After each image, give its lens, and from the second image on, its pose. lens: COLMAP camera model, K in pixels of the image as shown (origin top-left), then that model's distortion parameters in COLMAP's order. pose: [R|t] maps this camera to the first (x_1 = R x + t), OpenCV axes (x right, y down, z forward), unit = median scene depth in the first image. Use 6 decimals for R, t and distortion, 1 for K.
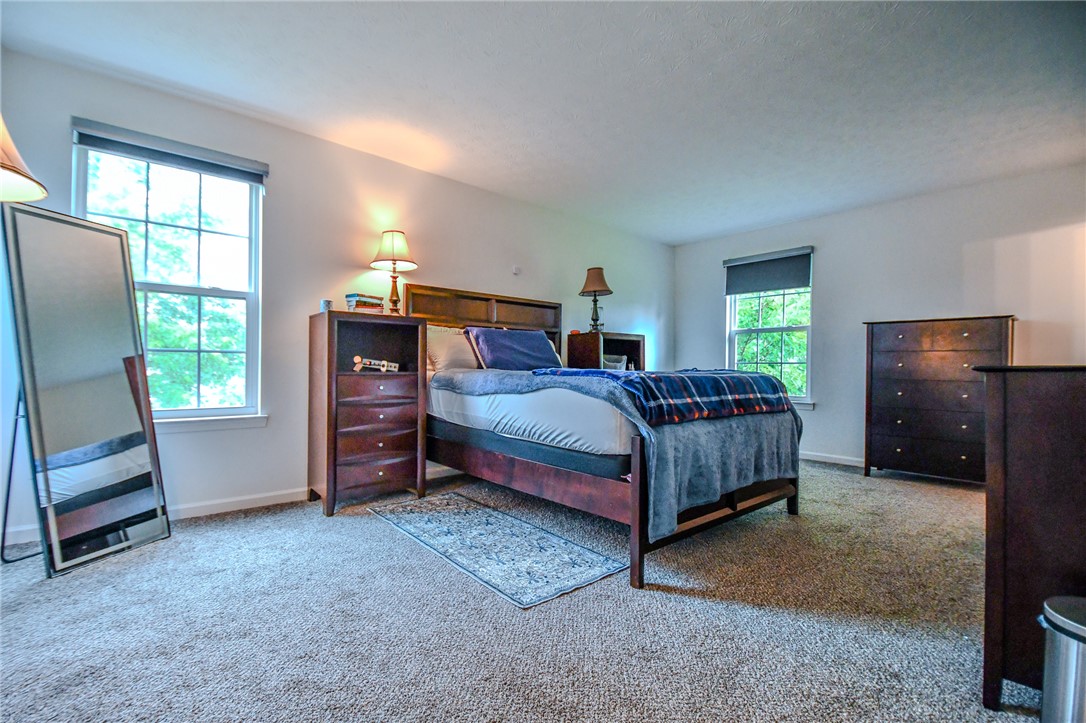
lens RADIAL K [[472.8, 0, 528.8], [0, 472.8, 369.1], [0, 0, 1]] dist [0.009492, -0.020244]
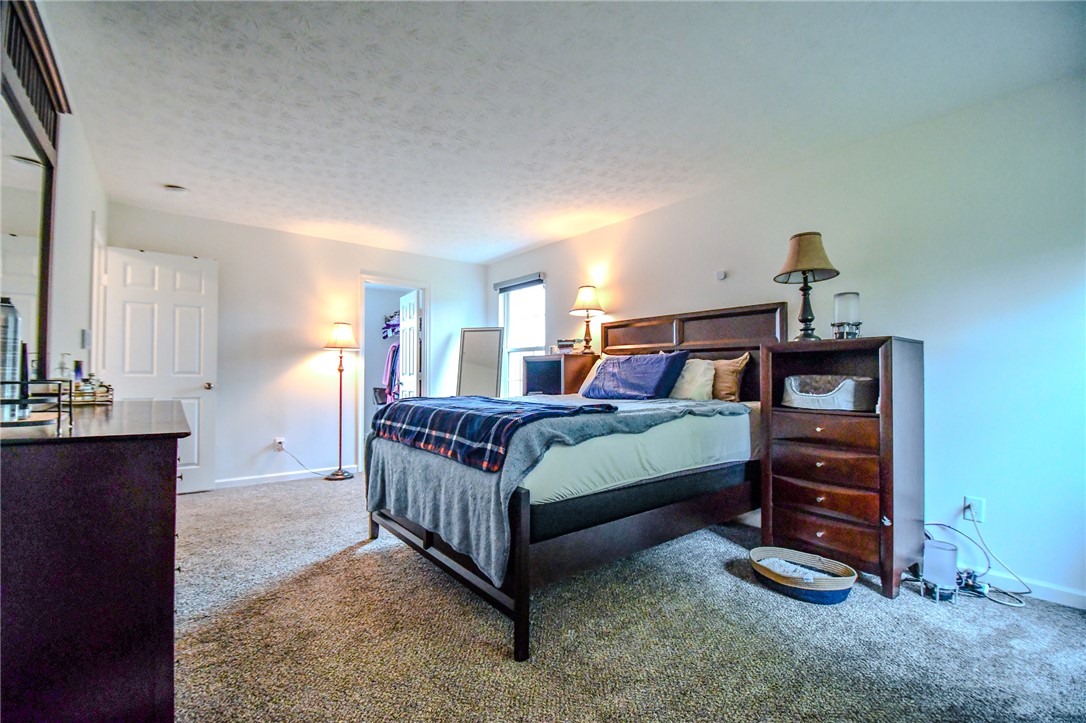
lens RADIAL K [[472.8, 0, 528.8], [0, 472.8, 369.1], [0, 0, 1]] dist [0.009492, -0.020244]
pose [[-0.038726, -0.022296, -0.999001, 1.002668], [-0.002987, 0.999749, -0.022197, -0.036446], [0.999245, 0.002125, -0.038783, 0.888086]]
